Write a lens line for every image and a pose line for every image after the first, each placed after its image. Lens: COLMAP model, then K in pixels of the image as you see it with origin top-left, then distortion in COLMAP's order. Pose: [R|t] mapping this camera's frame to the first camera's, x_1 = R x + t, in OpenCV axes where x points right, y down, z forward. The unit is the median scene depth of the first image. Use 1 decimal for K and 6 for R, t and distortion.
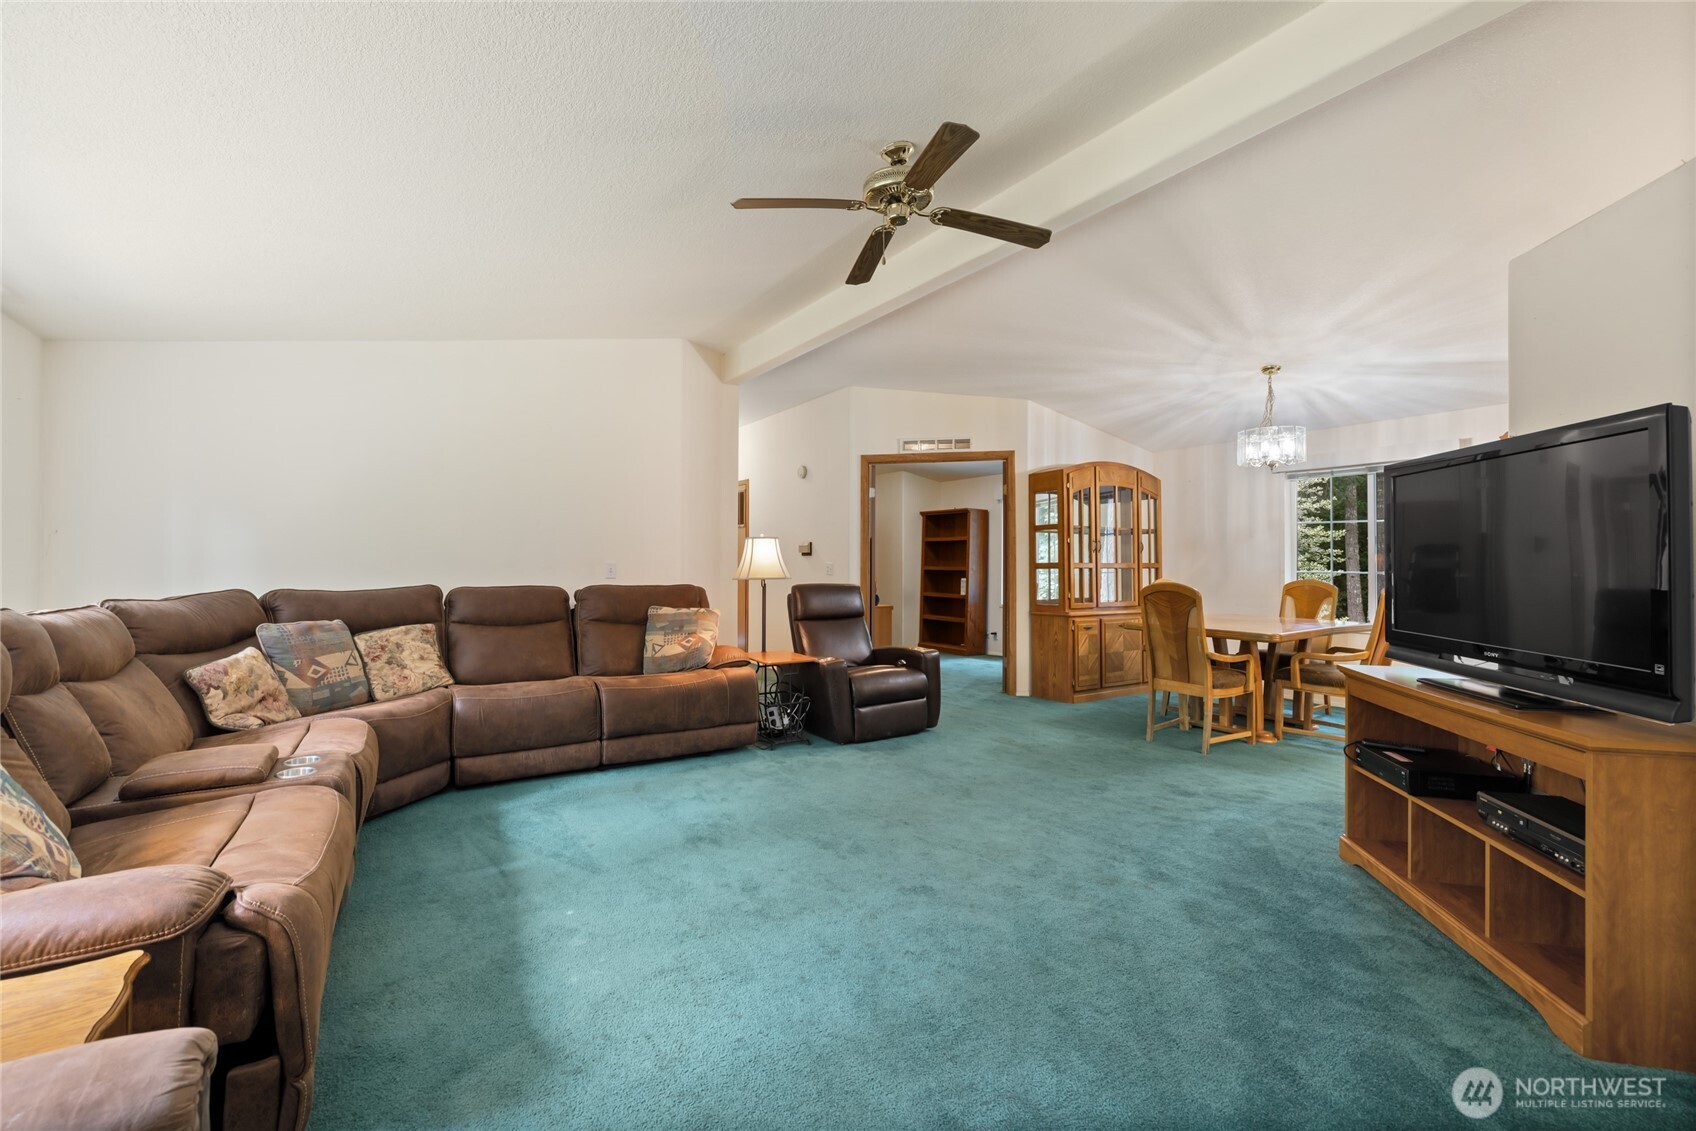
lens RADIAL K [[729.3, 0, 847.5], [0, 729.3, 555.6], [0, 0, 1]] dist [0.010226, 0.000090]
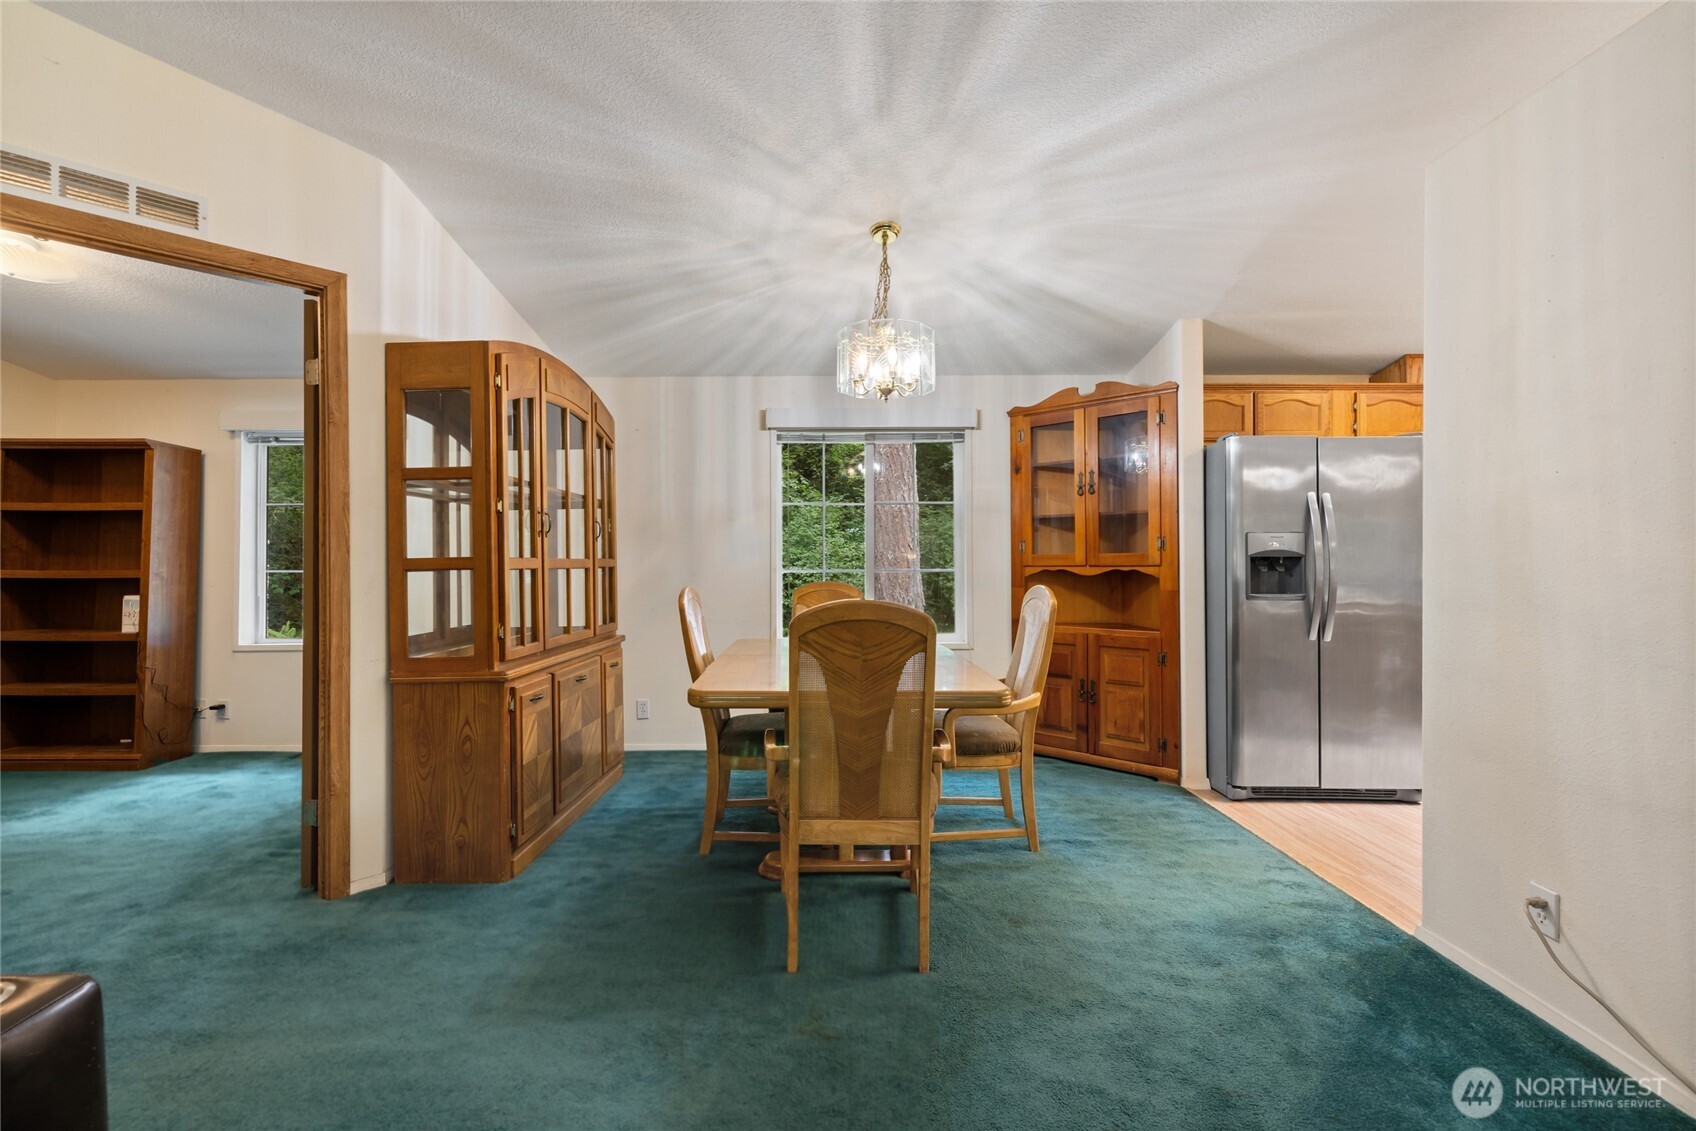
lens RADIAL K [[729.3, 0, 845.5], [0, 729.3, 550.9], [0, 0, 1]] dist [0.010226, 0.000090]
pose [[0.576086, 0.005055, 0.817373, 0.060181], [-0.001829, 0.999986, -0.004895, 0.007301], [-0.817387, 0.001325, 0.576088, 0.550767]]
